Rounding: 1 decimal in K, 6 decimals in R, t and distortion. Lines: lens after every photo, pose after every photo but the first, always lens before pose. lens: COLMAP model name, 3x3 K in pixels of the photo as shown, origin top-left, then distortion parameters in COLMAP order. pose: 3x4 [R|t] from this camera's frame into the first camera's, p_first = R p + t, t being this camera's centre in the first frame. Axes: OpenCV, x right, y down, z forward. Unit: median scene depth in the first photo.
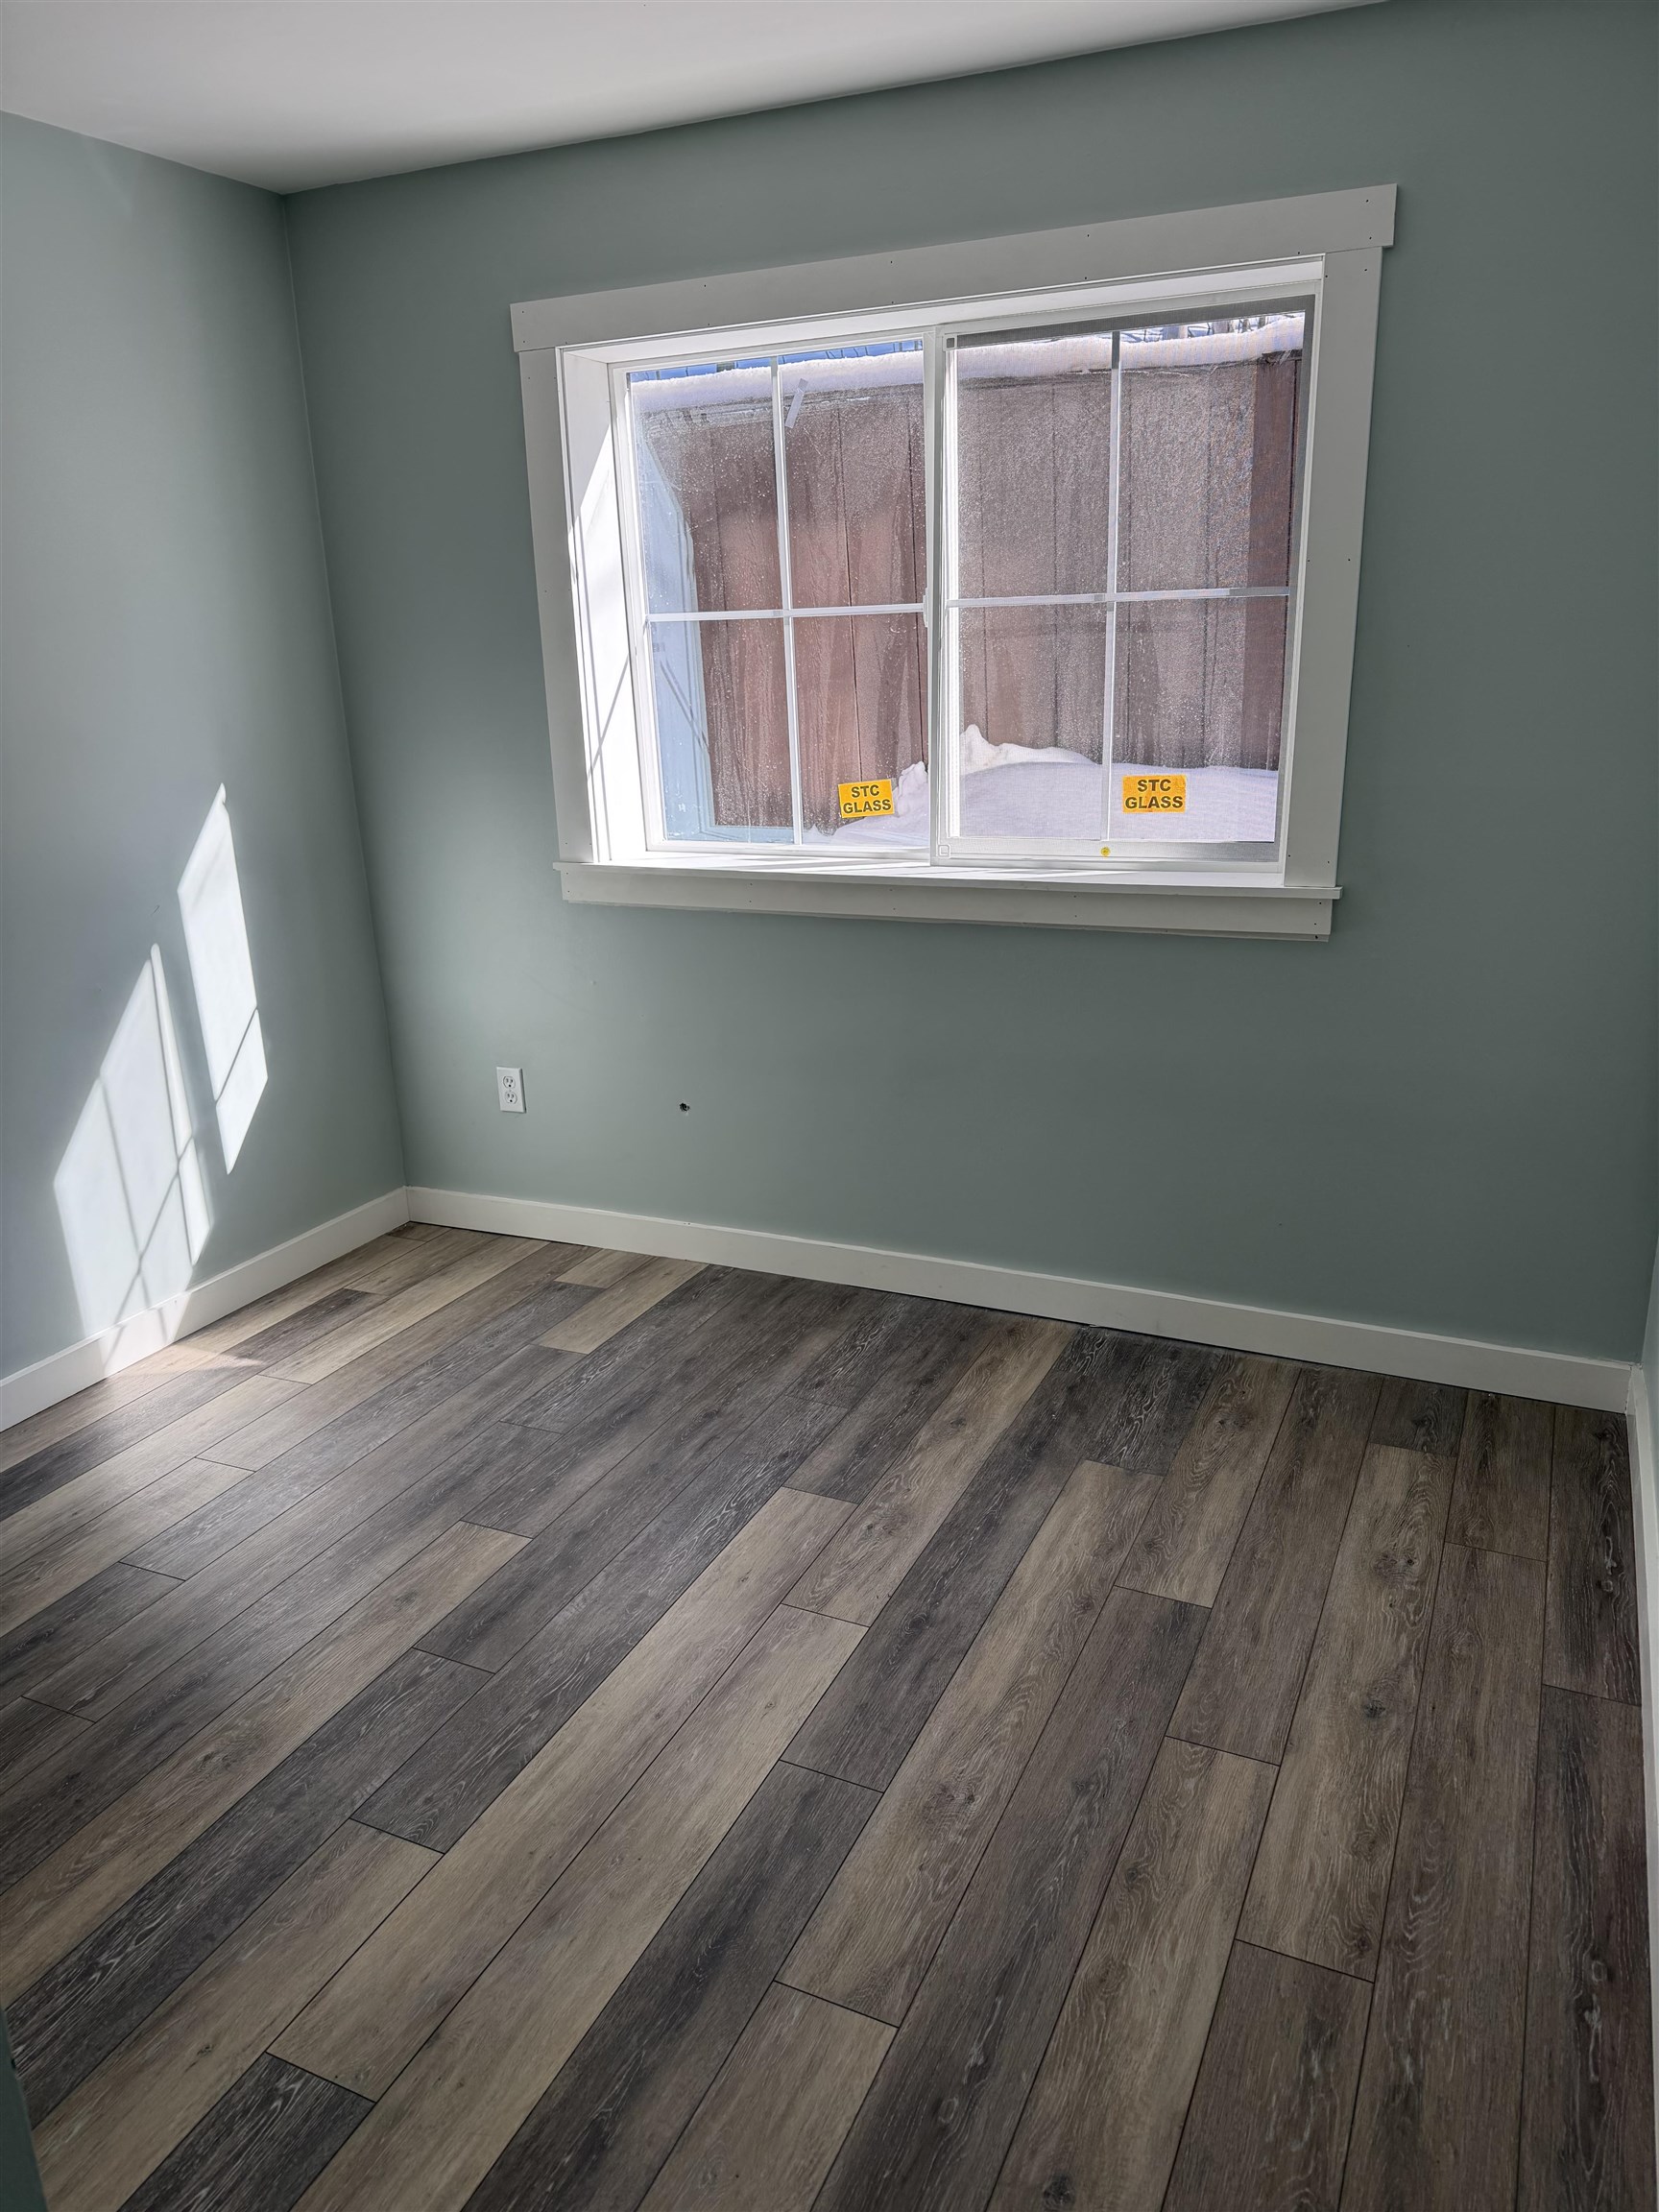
lens RADIAL K [[1554.8, 0, 828.9], [0, 1554.8, 1086.3], [0, 0, 1]] dist [0.030359, -0.034581]
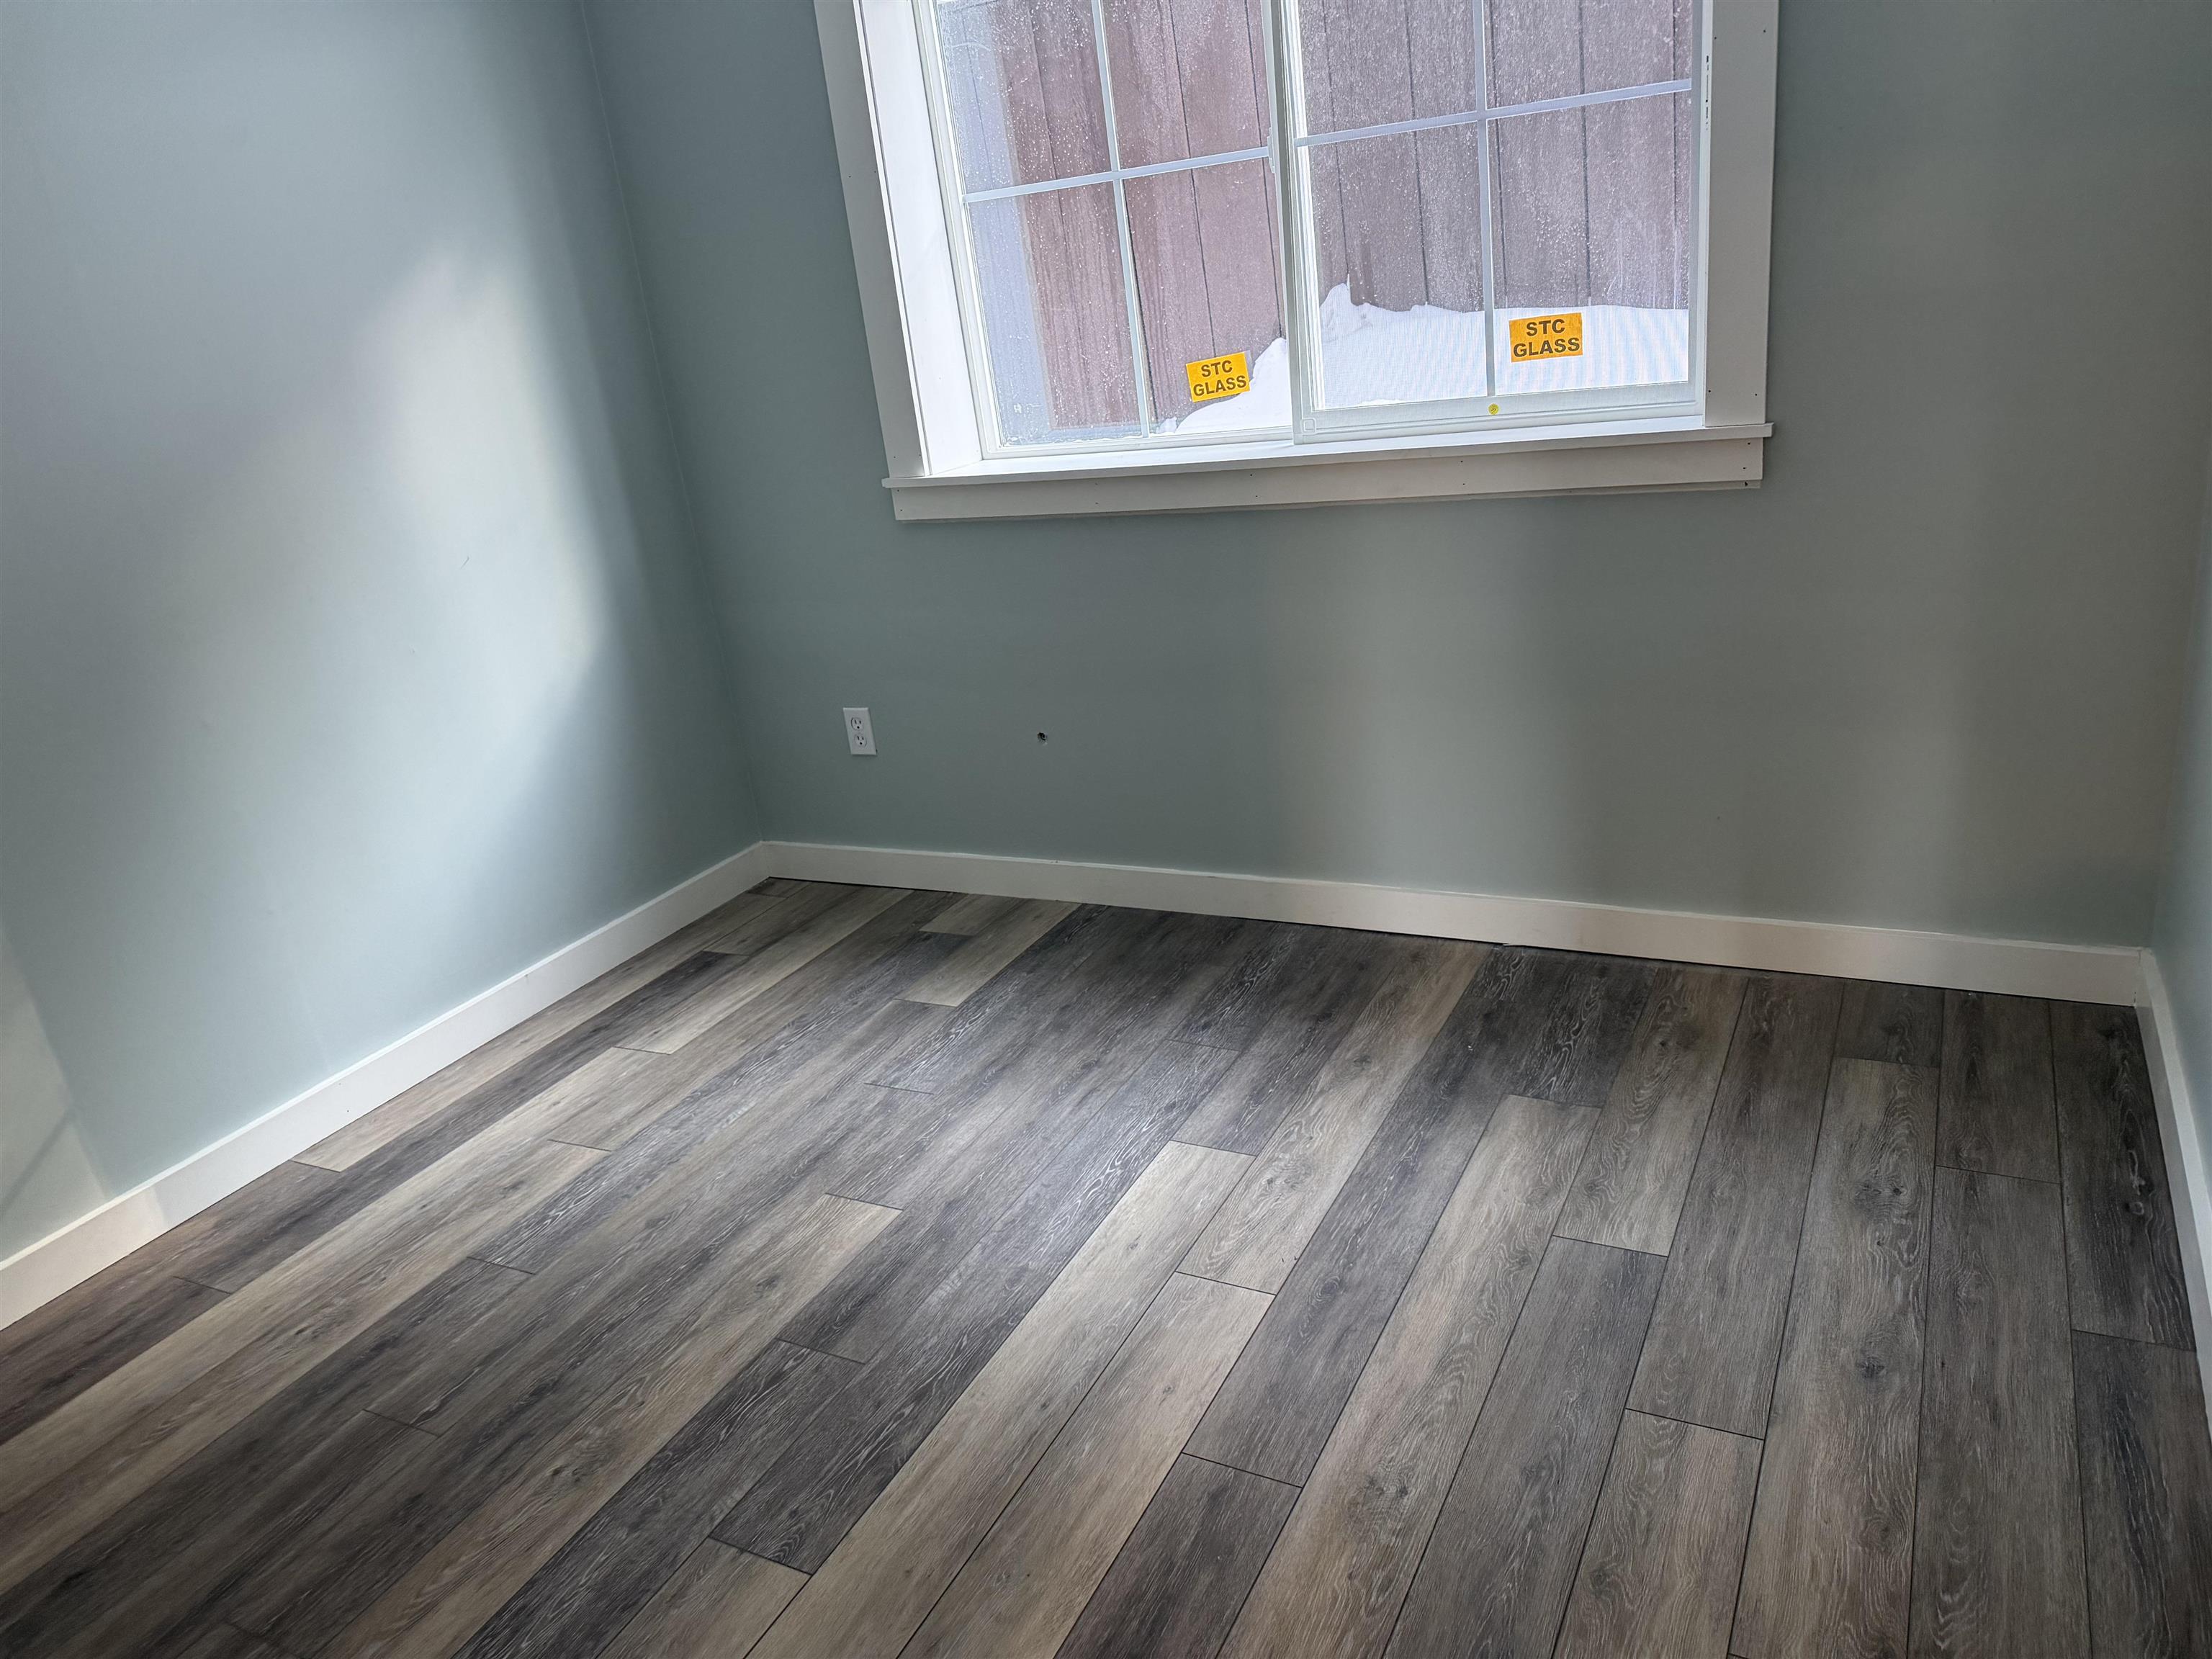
lens RADIAL K [[1554.8, 0, 1102.5], [0, 1554.8, 828.1], [0, 0, 1]] dist [0.030359, -0.034581]
pose [[0.995081, -0.065847, -0.074018, 0.012448], [0.070721, 0.995359, 0.065267, 0.018432], [0.069377, -0.070181, 0.995119, 0.143326]]
